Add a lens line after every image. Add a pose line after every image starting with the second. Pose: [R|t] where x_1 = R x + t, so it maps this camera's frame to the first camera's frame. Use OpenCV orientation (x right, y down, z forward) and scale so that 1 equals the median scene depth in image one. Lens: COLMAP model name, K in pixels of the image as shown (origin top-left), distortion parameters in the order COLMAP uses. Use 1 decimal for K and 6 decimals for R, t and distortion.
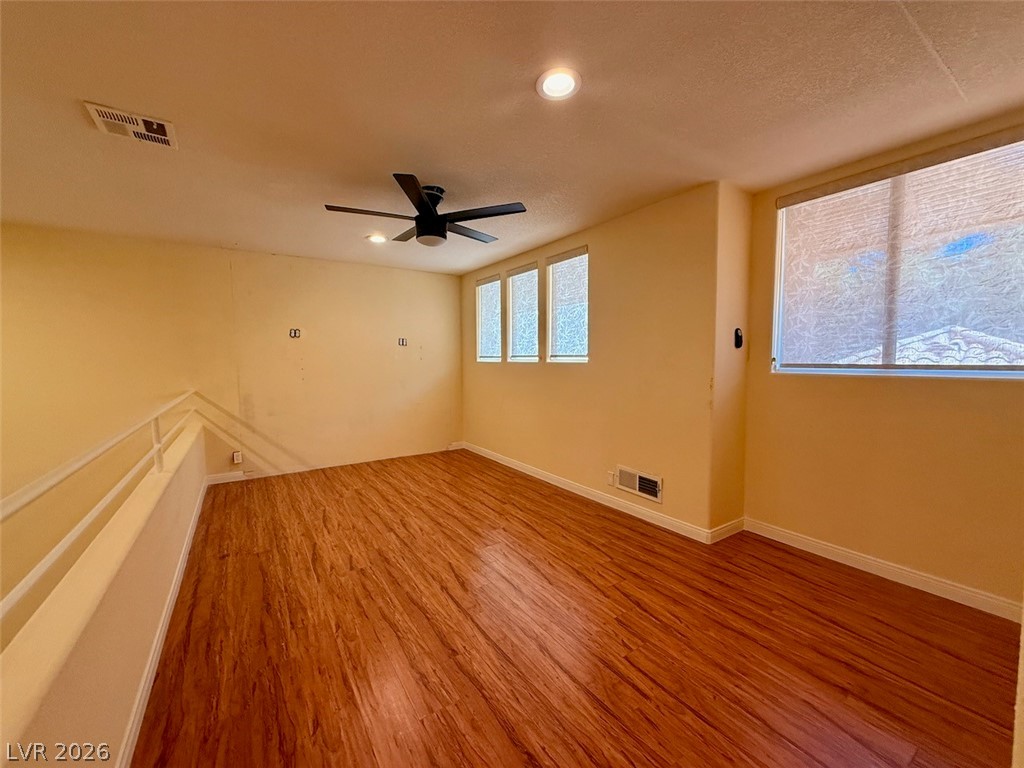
lens RADIAL K [[408.9, 0, 507.4], [0, 408.9, 379.0], [0, 0, 1]] dist [-0.000490, 0.000793]
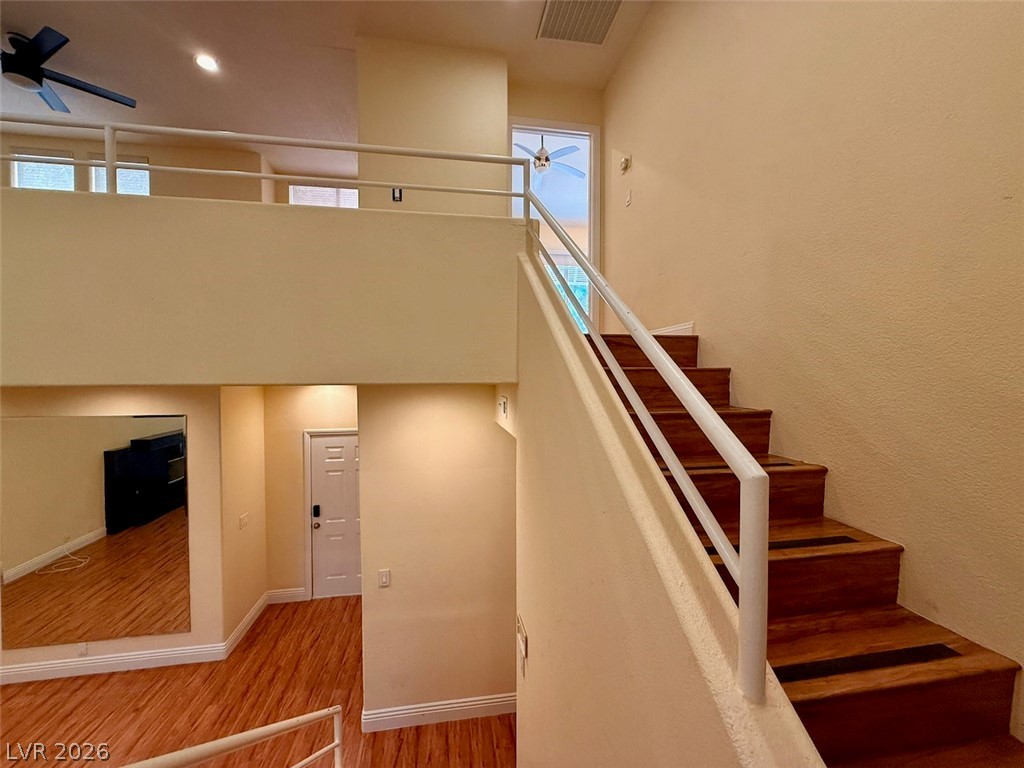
lens RADIAL K [[408.9, 0, 510.8], [0, 408.9, 382.9], [0, 0, 1]] dist [-0.000490, 0.000793]
pose [[0.400174, -0.007109, 0.916412, -0.687207], [0.048277, 0.998745, -0.013333, 0.587513], [-0.915167, 0.049577, 0.400015, -0.671616]]
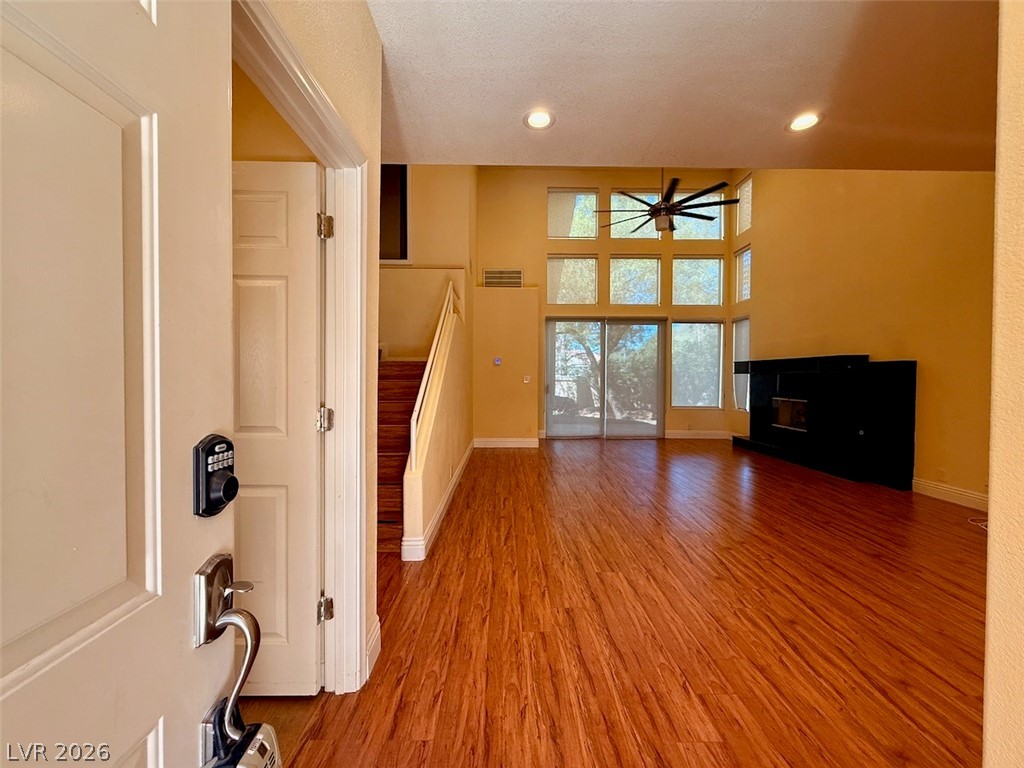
lens RADIAL K [[408.9, 0, 510.3], [0, 408.9, 379.5], [0, 0, 1]] dist [-0.000490, 0.000793]
pose [[-0.536838, 0.014007, -0.843569, 0.618445], [-0.046963, 0.997816, 0.046455, 1.036909], [0.842378, 0.064556, -0.535007, 0.709932]]
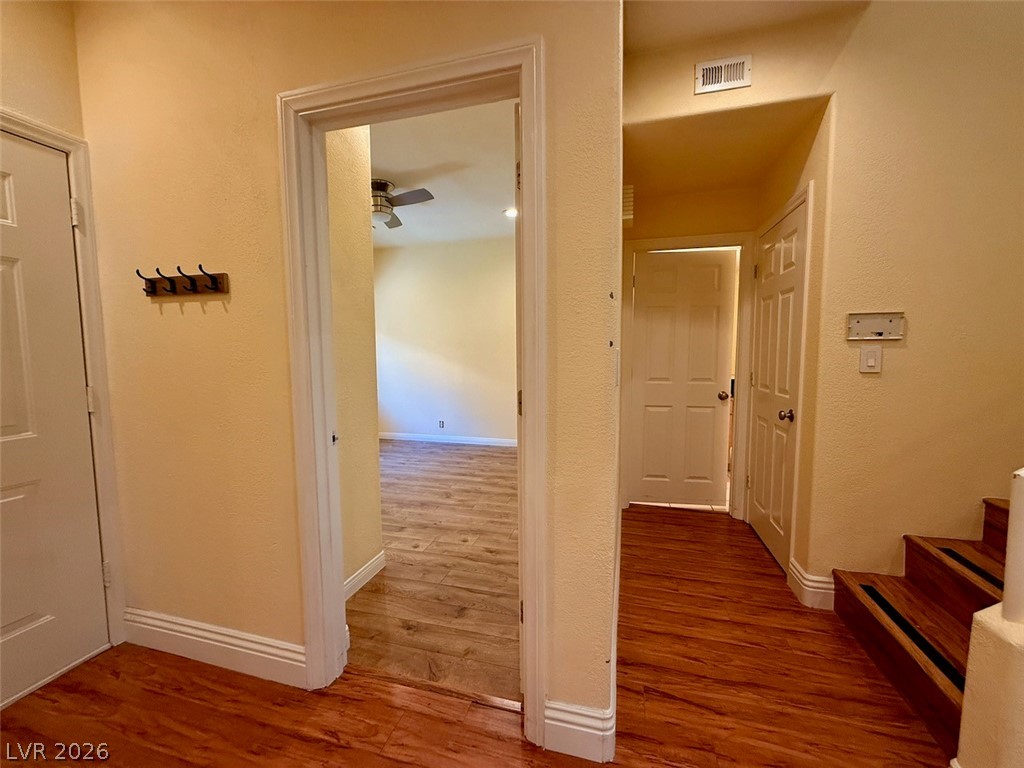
lens RADIAL K [[408.9, 0, 509.4], [0, 408.9, 381.6], [0, 0, 1]] dist [-0.000490, 0.000793]
pose [[-0.653846, -0.042213, 0.755449, -0.070470], [0.055139, 0.993129, 0.103218, 1.054468], [-0.754616, 0.109143, -0.647026, 0.524475]]
